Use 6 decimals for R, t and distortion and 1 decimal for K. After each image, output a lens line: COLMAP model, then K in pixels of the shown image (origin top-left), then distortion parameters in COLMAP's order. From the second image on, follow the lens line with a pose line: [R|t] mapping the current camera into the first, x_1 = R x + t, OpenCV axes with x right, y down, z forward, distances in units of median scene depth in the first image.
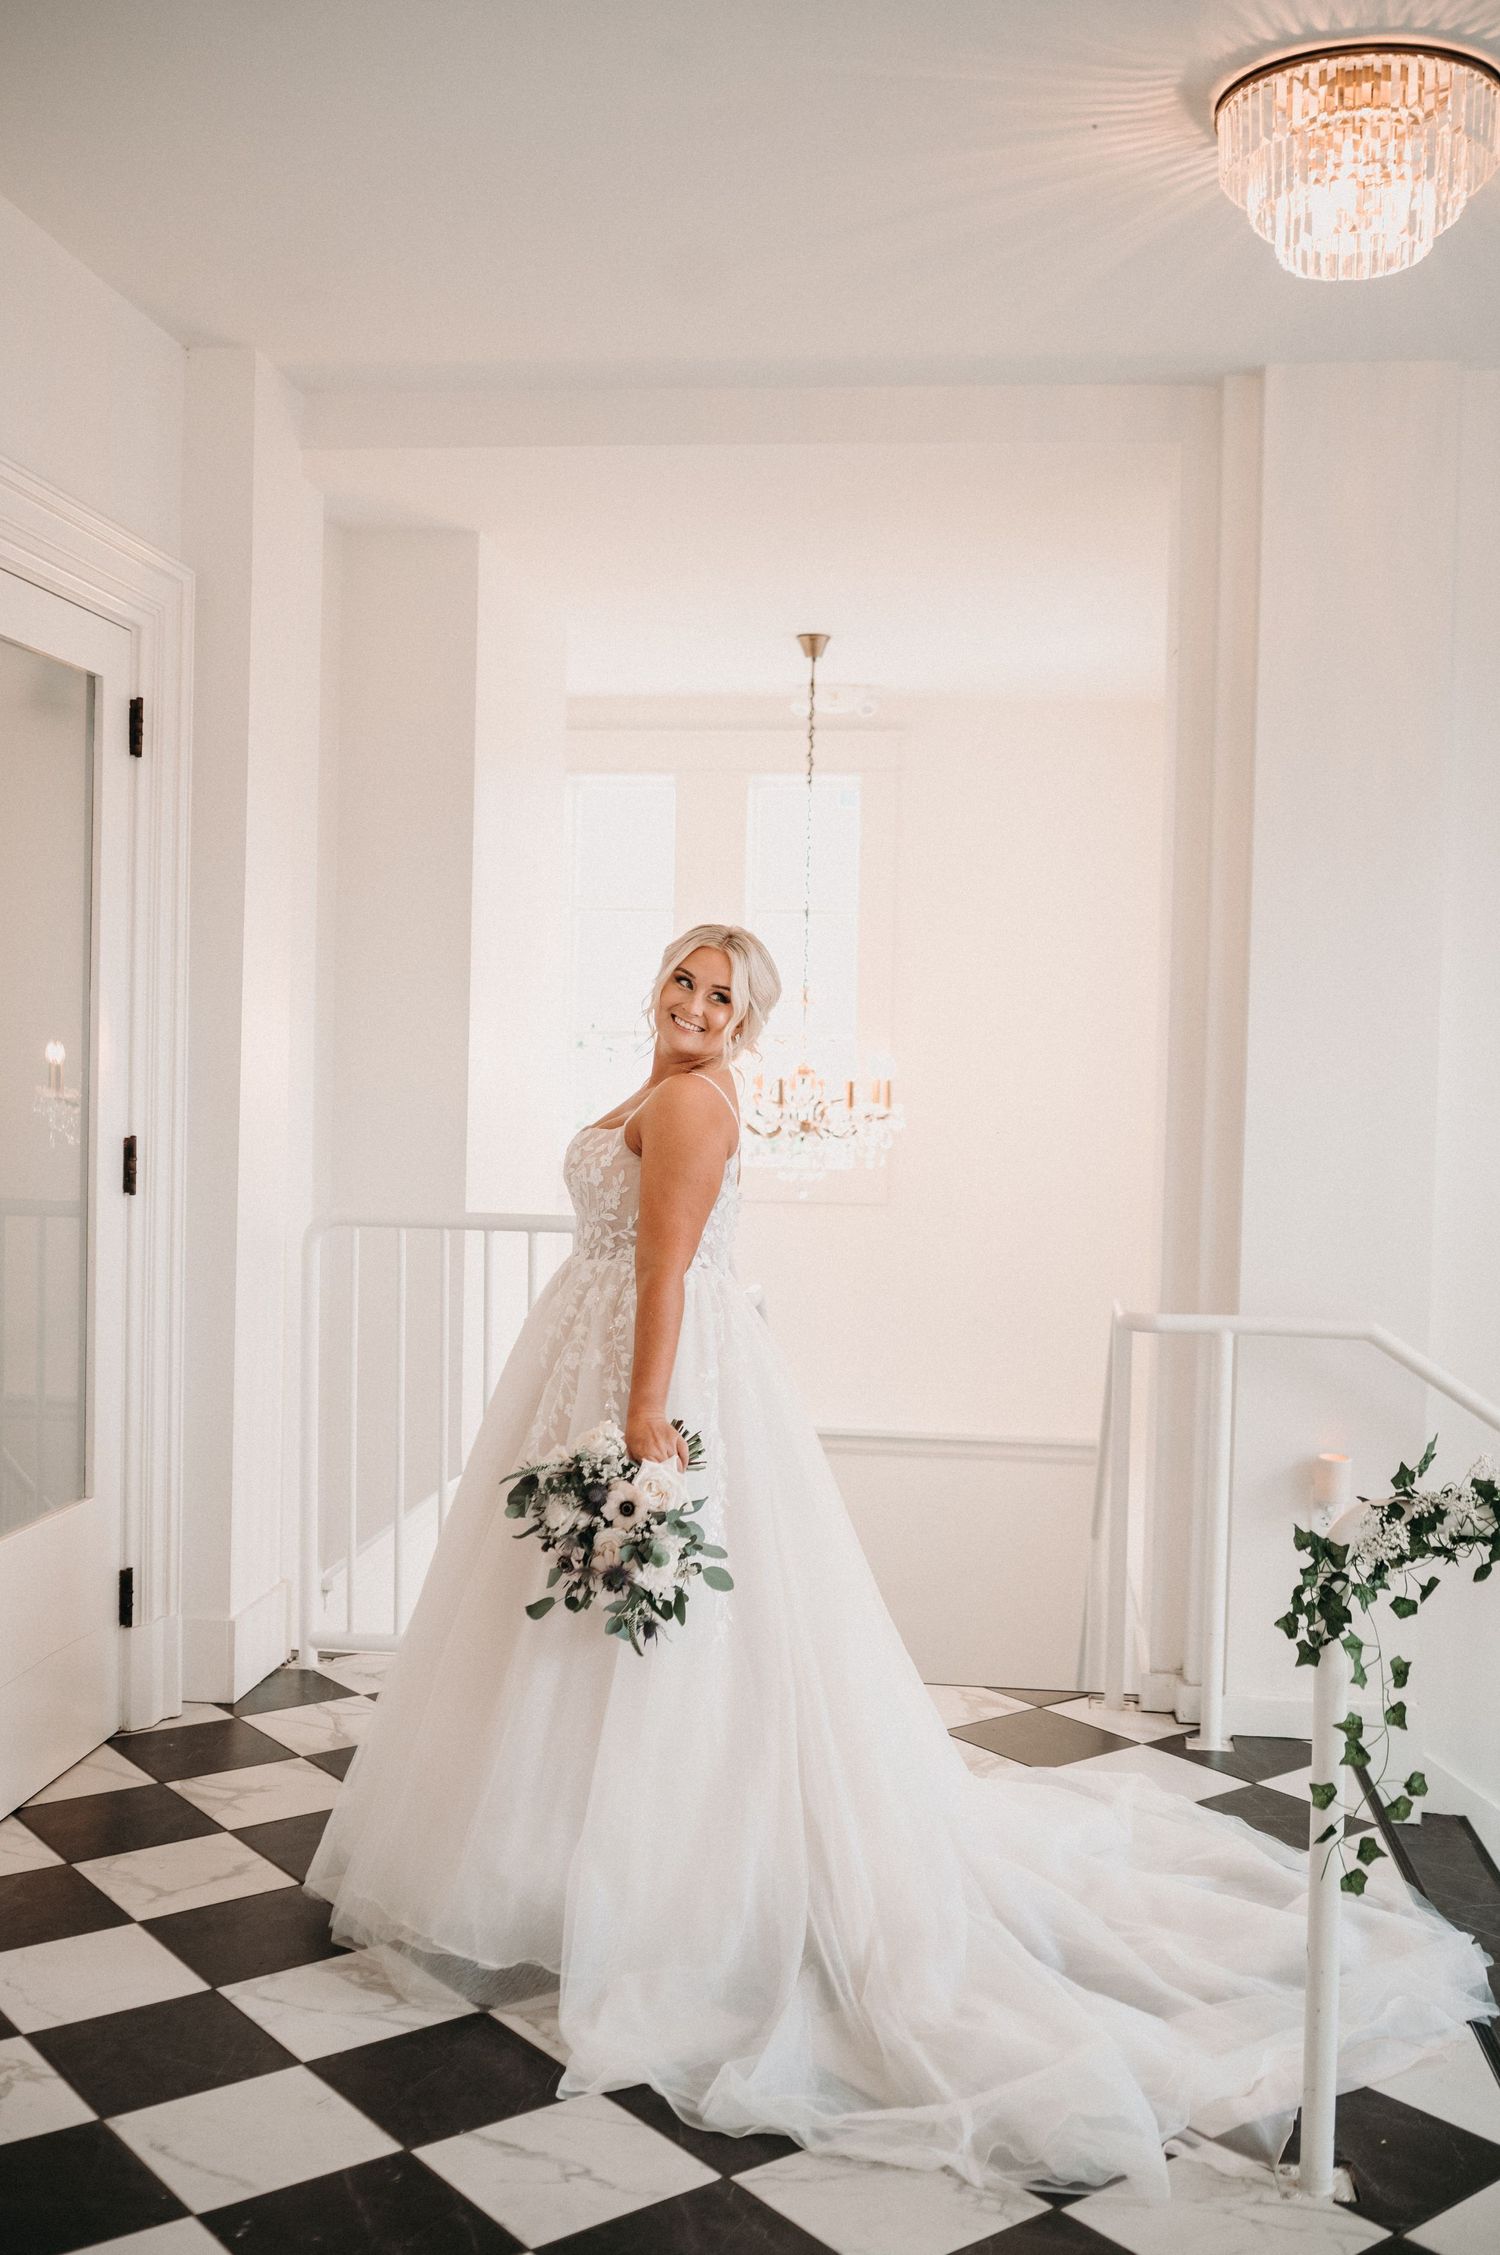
lens RADIAL K [[2097.8, 0, 735.1], [0, 2097.8, 1077.0], [0, 0, 1]] dist [-0.009983, 0.000000]
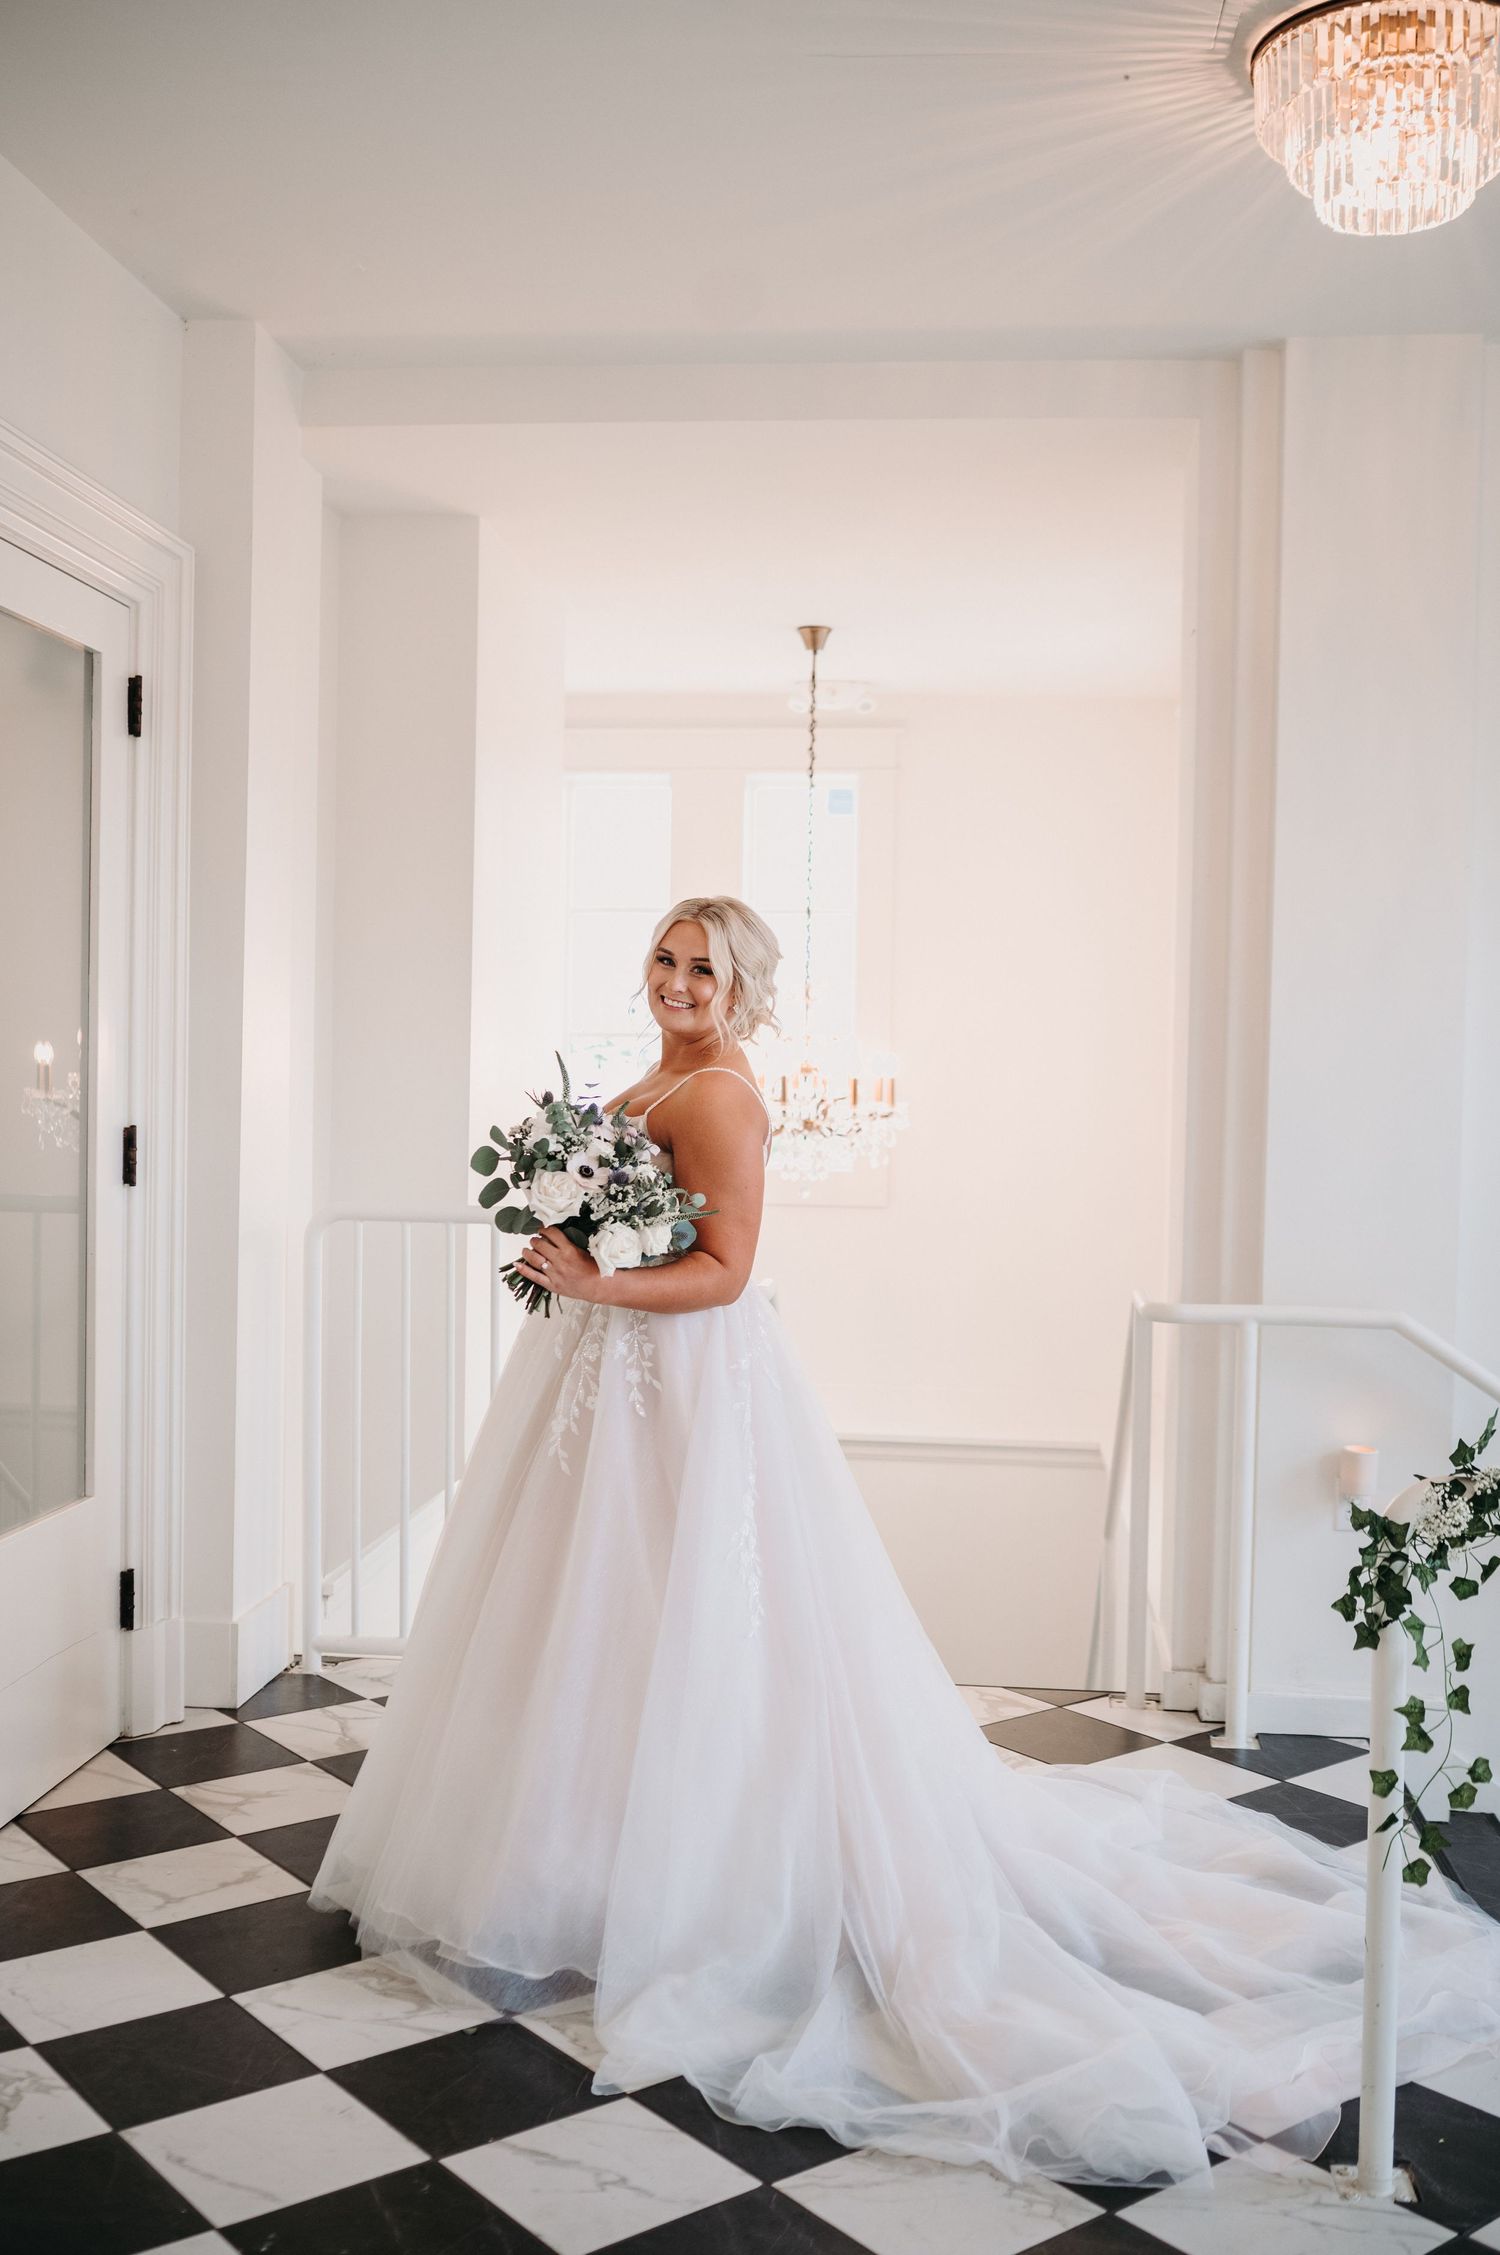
lens RADIAL K [[2097.8, 0, 743.4], [0, 2097.8, 1091.9], [0, 0, 1]] dist [-0.009983, 0.000000]
pose [[0.999892, -0.003355, 0.014292, -0.020668], [0.003377, 0.999993, -0.001519, 0.017800], [-0.014287, 0.001567, 0.999897, 0.025912]]
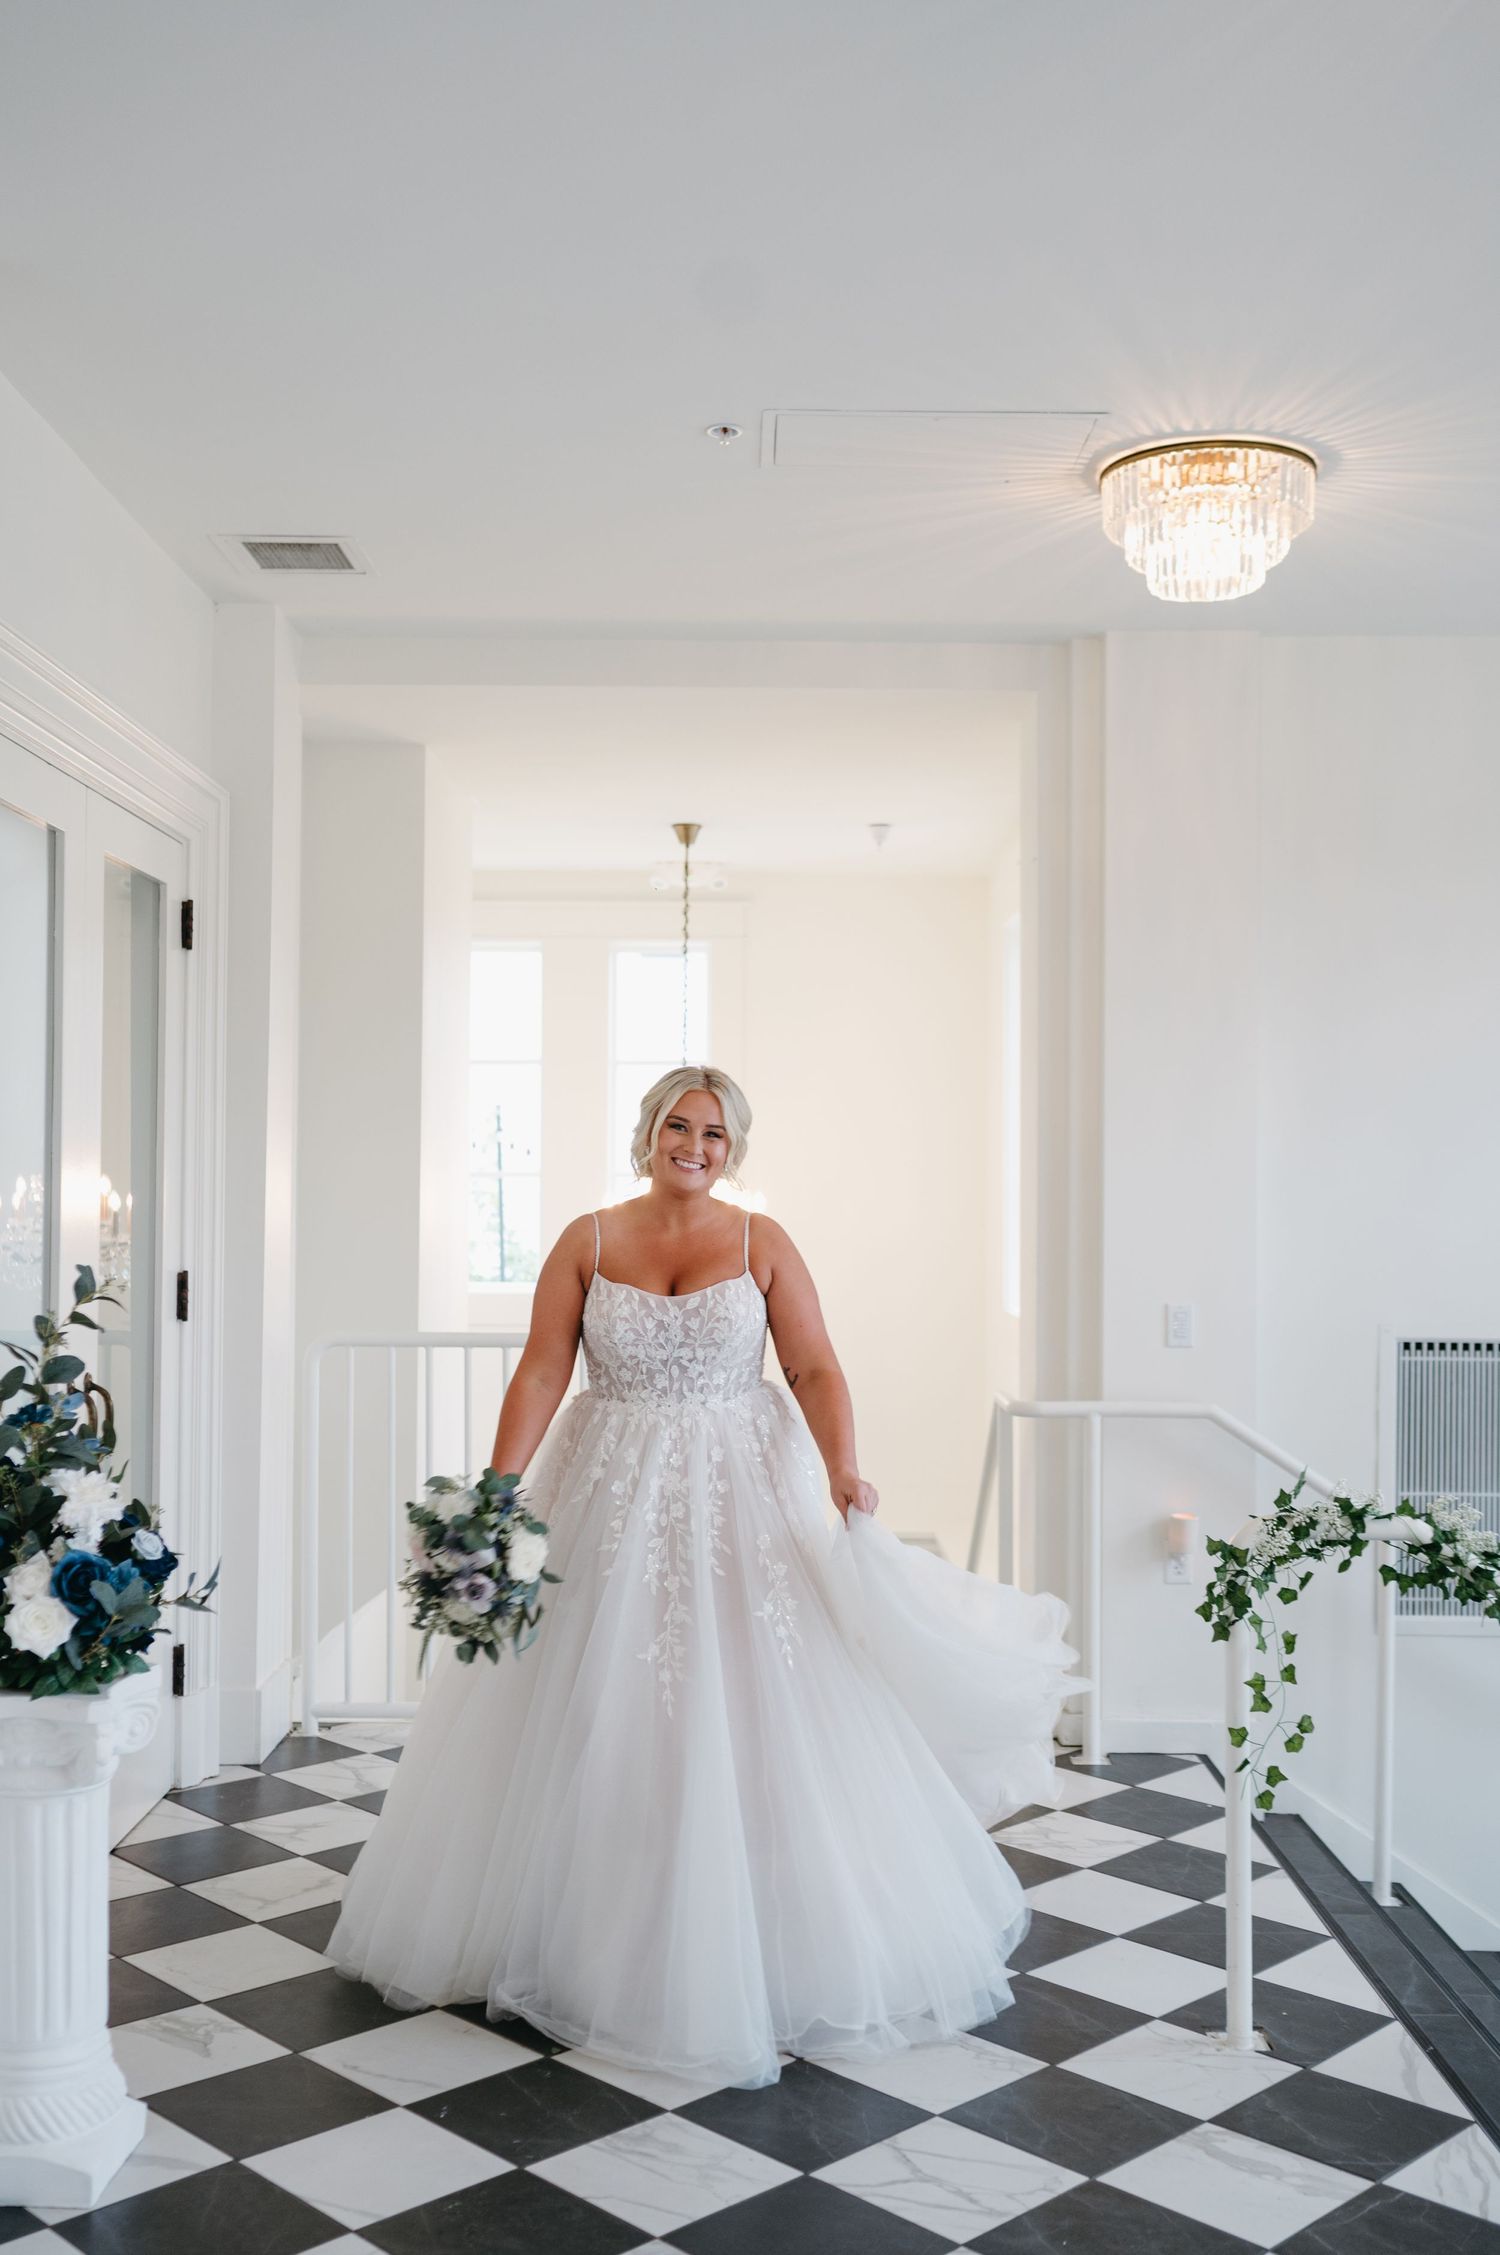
lens RADIAL K [[2097.8, 0, 705.2], [0, 2097.8, 1088.8], [0, 0, 1]] dist [-0.009983, 0.000000]
pose [[0.994072, -0.010560, 0.108206, -0.147187], [0.016971, 0.998143, -0.058506, 0.000008], [-0.107387, 0.059996, 0.992405, -0.238647]]
